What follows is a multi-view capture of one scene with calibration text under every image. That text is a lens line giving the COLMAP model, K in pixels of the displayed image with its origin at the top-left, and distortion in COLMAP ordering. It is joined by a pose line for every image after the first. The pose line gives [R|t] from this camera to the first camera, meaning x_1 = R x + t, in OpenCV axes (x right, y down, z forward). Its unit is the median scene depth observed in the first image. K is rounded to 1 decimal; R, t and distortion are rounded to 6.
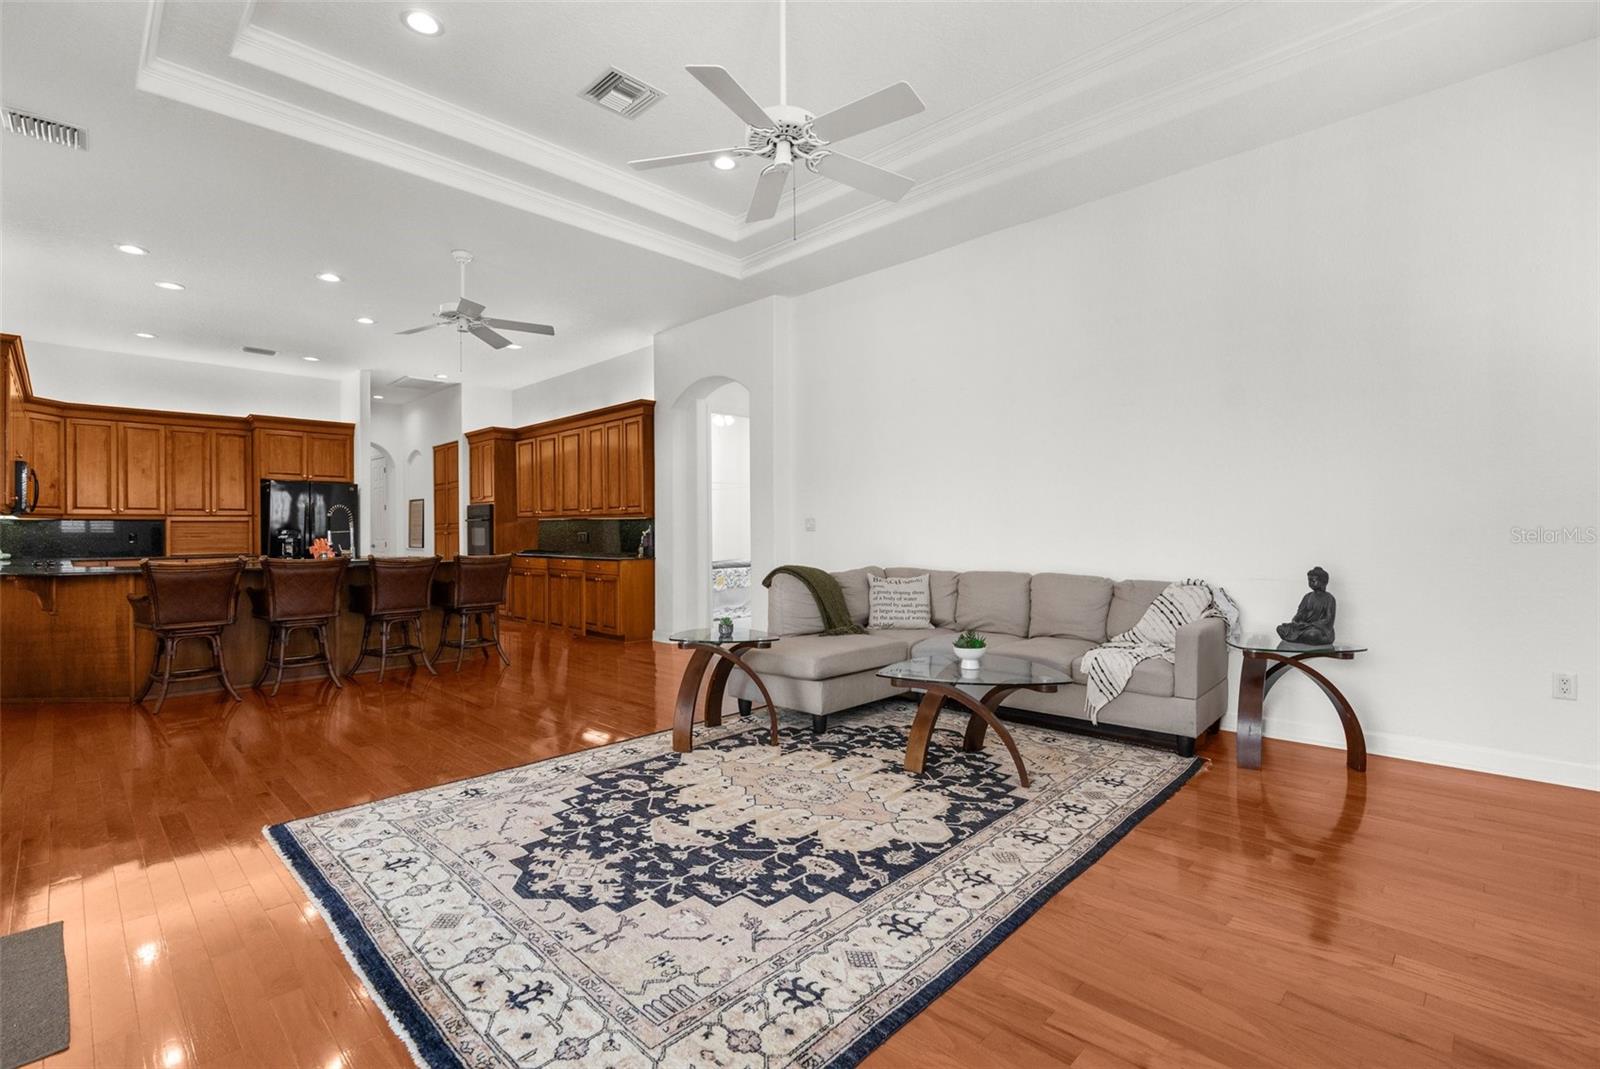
lens RADIAL K [[732.2, 0, 805.3], [0, 732.2, 529.2], [0, 0, 1]] dist [-0.014222, 0.005206]
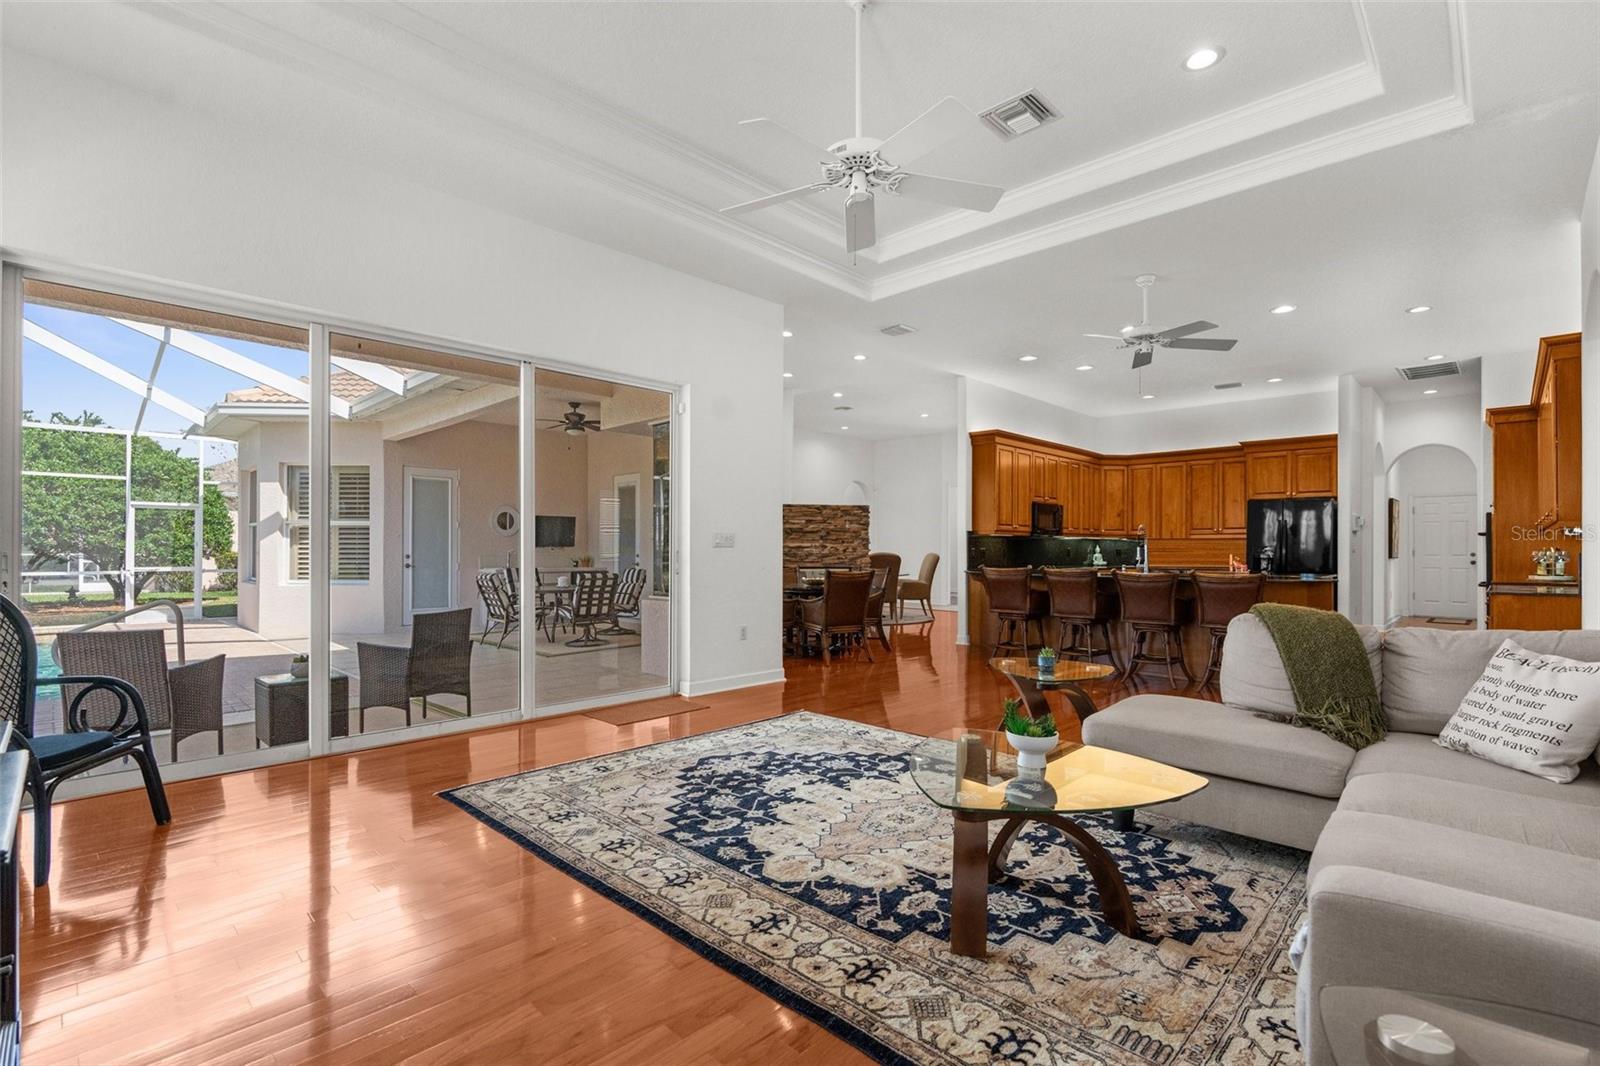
lens RADIAL K [[732.2, 0, 788.7], [0, 732.2, 543.6], [0, 0, 1]] dist [-0.014222, 0.005206]
pose [[-0.017389, -0.000801, -0.999848, 1.067340], [-0.001272, 0.999999, -0.000779, -0.004877], [0.999848, 0.001259, -0.017390, 0.976877]]
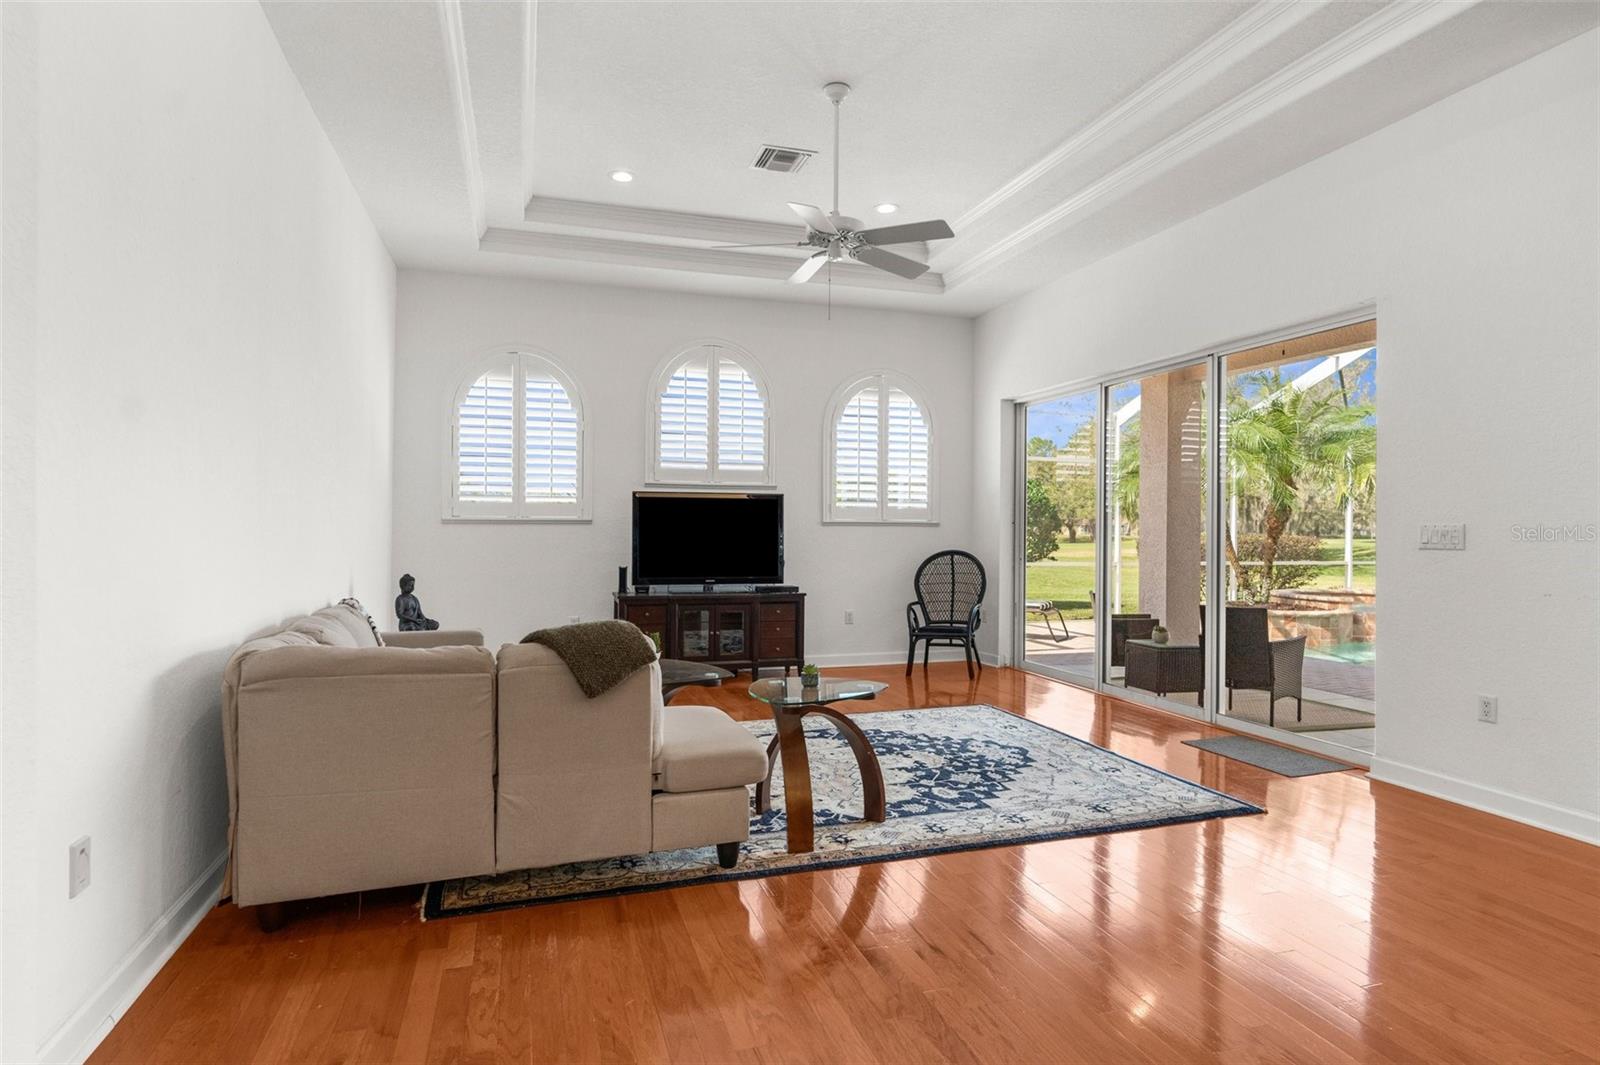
lens RADIAL K [[861.1, 0, 794.3], [0, 861.1, 534.5], [0, 0, 1]] dist [-0.010250, 0.001582]
pose [[-0.875663, -0.001240, 0.482922, -0.729372], [0.000062, 0.999996, 0.002680, -0.024789], [-0.482923, 0.002377, -0.875659, 2.483191]]
